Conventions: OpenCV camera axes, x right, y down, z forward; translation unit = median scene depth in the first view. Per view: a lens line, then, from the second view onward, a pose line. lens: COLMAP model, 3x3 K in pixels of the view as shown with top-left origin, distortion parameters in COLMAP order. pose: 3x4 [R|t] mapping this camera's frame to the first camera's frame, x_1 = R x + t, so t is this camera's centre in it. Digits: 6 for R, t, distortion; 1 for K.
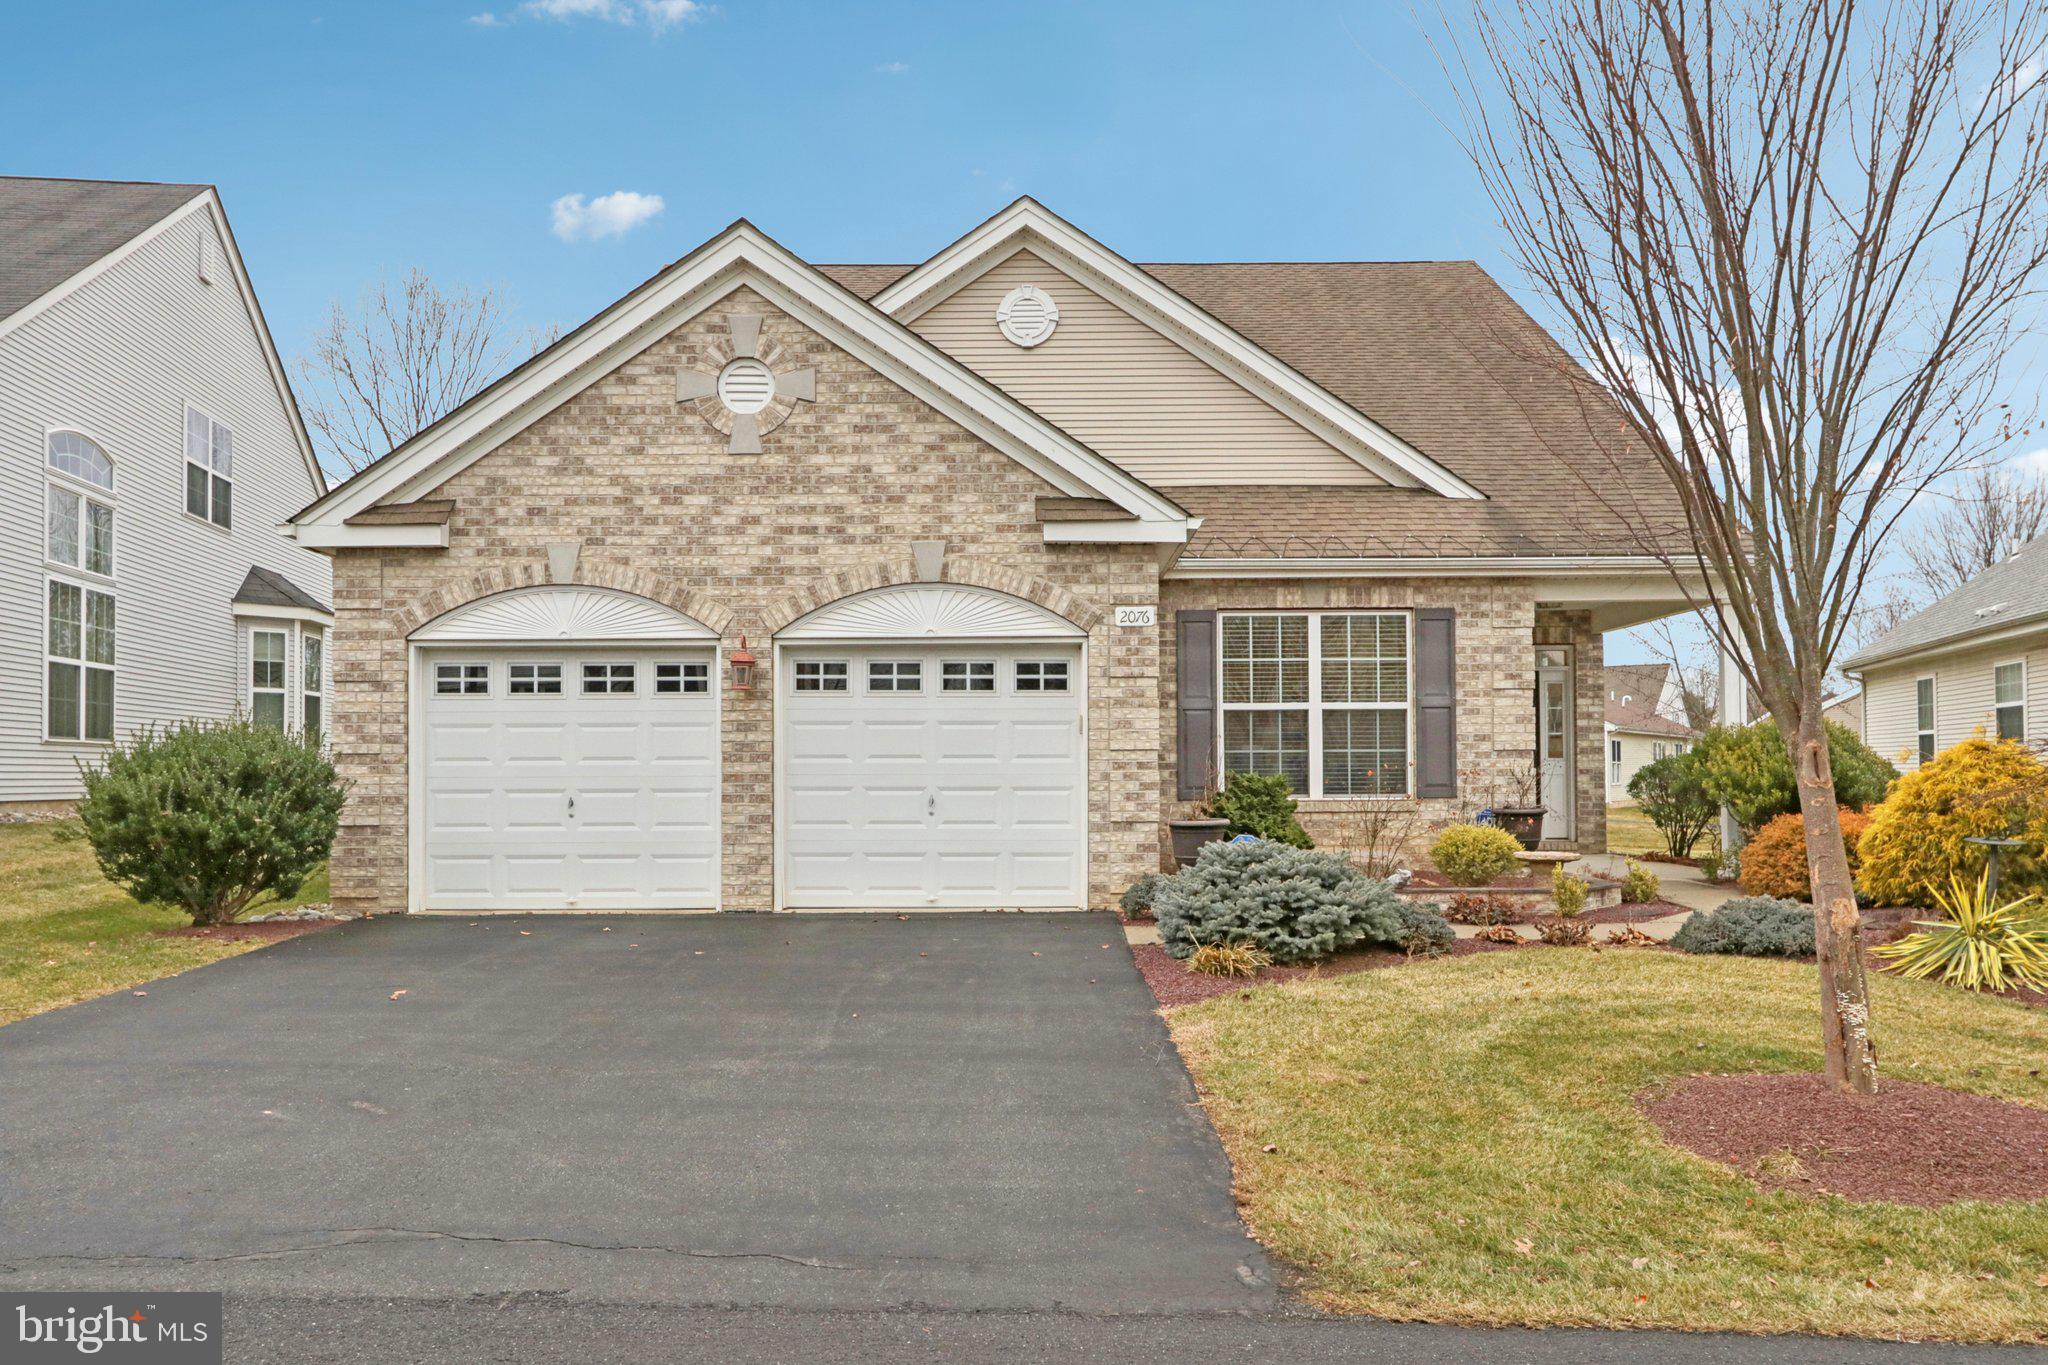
lens RADIAL K [[1673.1, 0, 1024.2], [0, 1673.1, 665.4], [0, 0, 1]] dist [-0.005839, 0.003925]
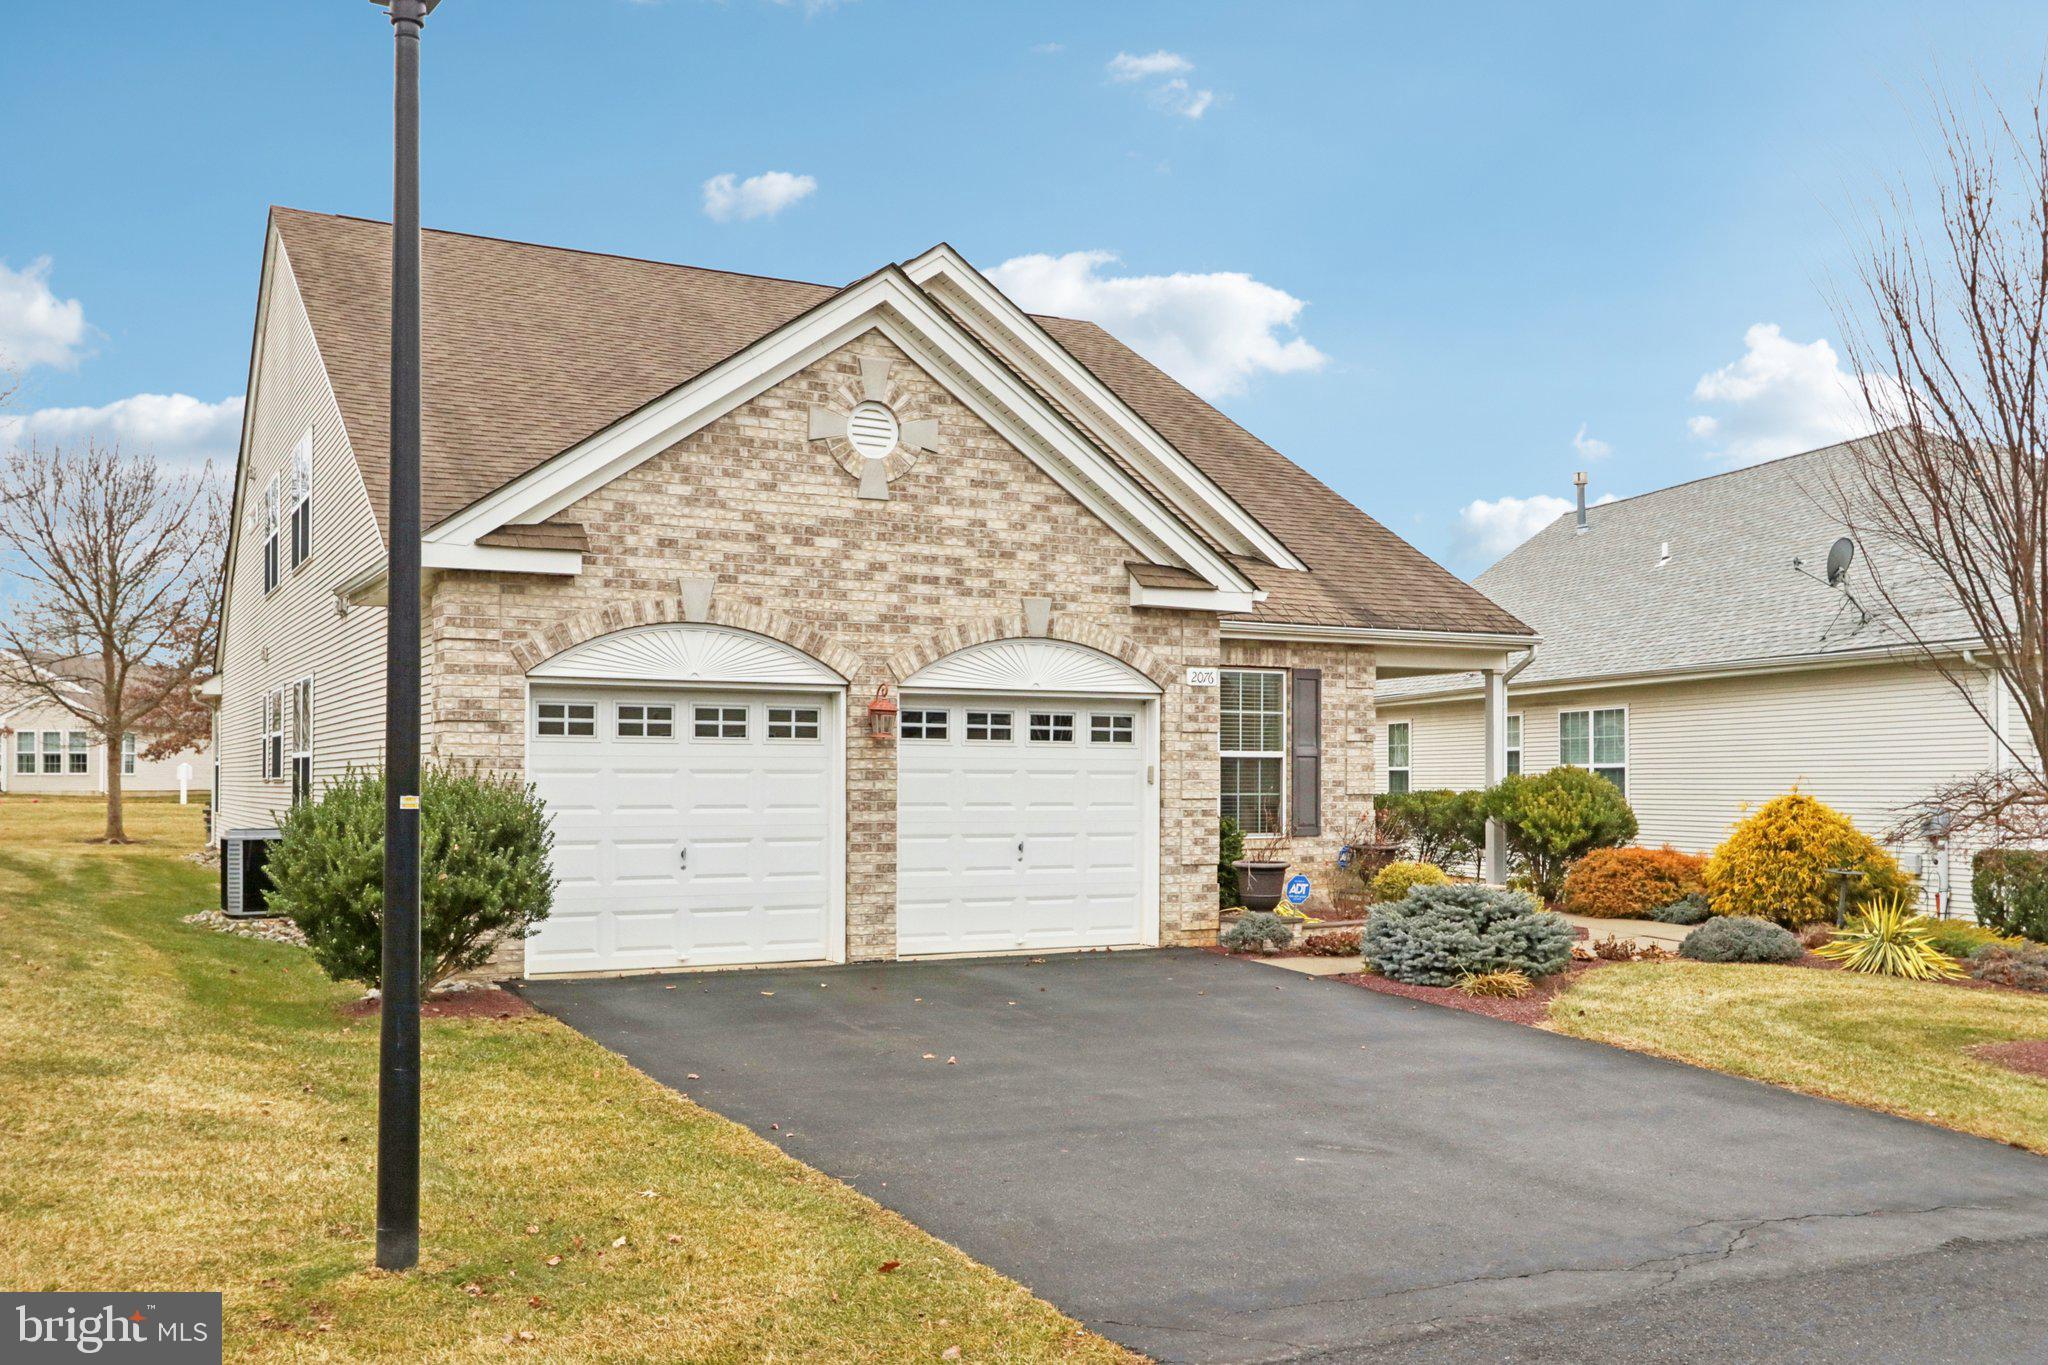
lens RADIAL K [[1791.5, 0, 1024.0], [0, 1791.5, 682.5], [0, 0, 1]] dist [-0.003021, 0.000776]
pose [[0.879908, 0.031770, 0.474080, -0.587901], [-0.035681, 0.999363, -0.000746, -0.020418], [-0.473802, -0.016259, 0.880481, 0.022861]]
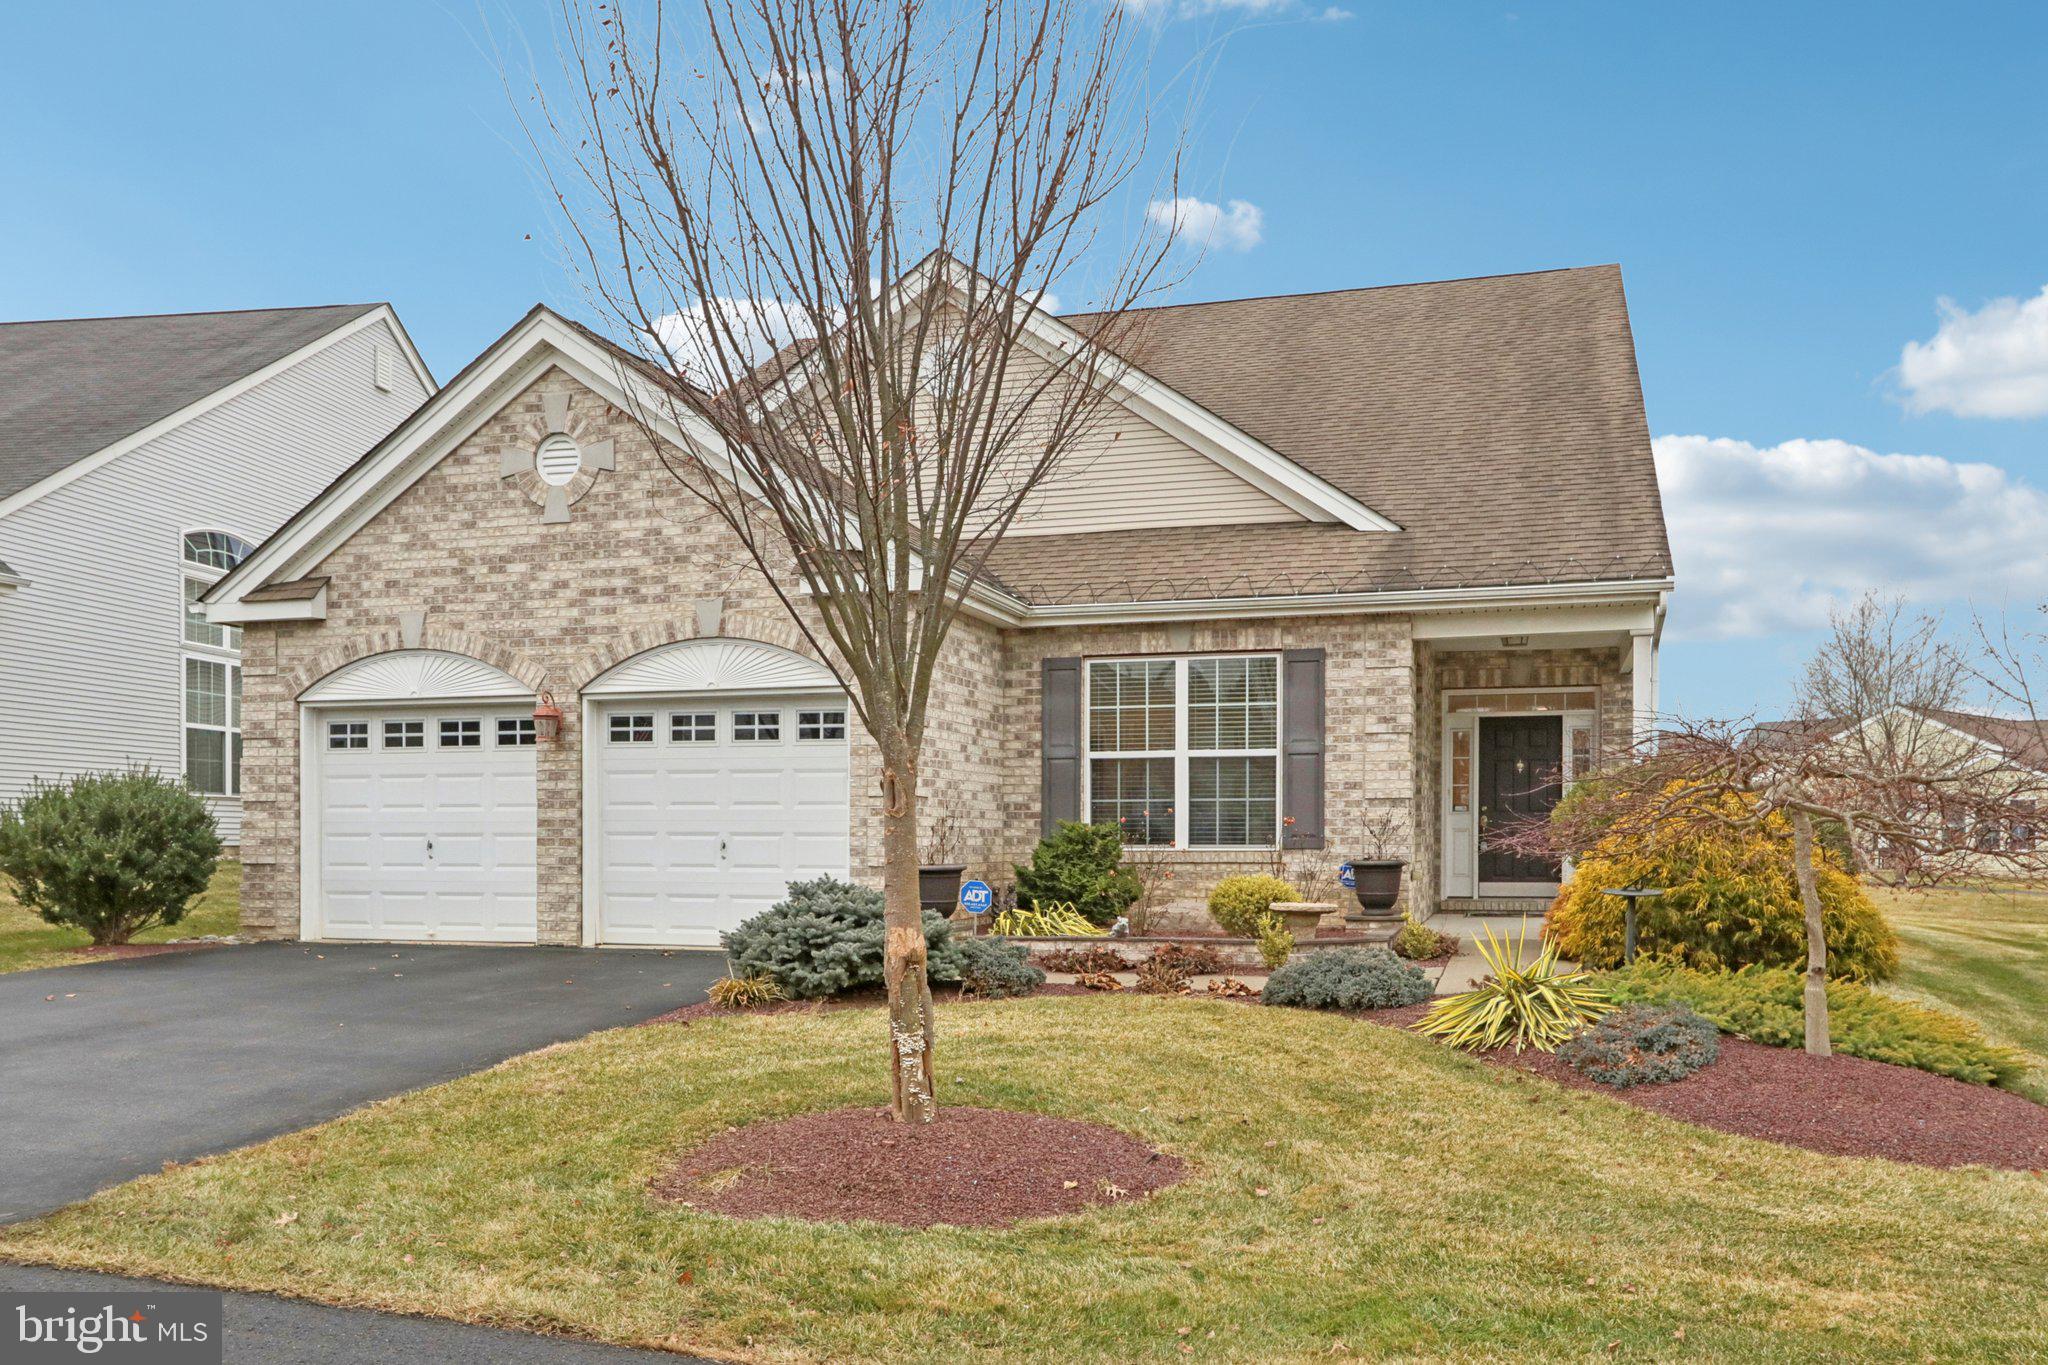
lens RADIAL K [[1711.8, 0, 1021.2], [0, 1711.8, 784.4], [0, 0, 1]] dist [0.001775, 0.001102]
pose [[0.956205, -0.004565, -0.292662, 0.442124], [0.013963, 0.999451, 0.030031, 0.012970], [0.292365, -0.032802, 0.955744, 0.027456]]
